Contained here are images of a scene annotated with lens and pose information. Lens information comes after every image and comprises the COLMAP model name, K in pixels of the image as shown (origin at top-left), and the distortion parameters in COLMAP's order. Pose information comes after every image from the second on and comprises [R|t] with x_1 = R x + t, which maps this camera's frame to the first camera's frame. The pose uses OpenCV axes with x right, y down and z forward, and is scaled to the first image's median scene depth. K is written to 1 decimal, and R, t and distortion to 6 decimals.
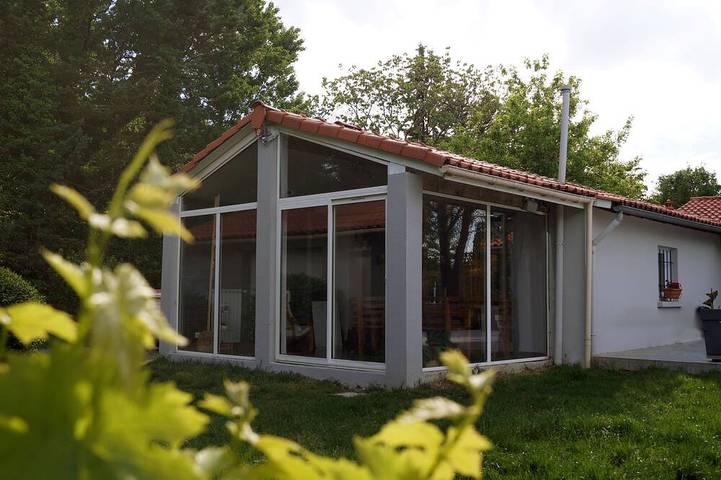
lens RADIAL K [[723.7, 0, 360.5], [0, 723.7, 240.0], [0, 0, 1]] dist [-0.054970, 0.006604]
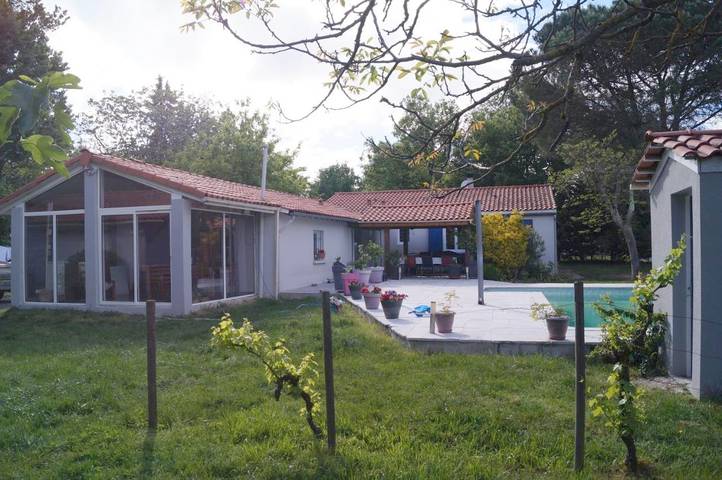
lens RADIAL K [[724.8, 0, 361.0], [0, 724.8, 240.0], [0, 0, 1]] dist [-0.054970, 0.006604]
pose [[0.905449, -0.023155, 0.423822, -0.256557], [-0.016403, 0.995856, 0.089450, -0.135016], [-0.424137, -0.087944, 0.901318, -0.714883]]
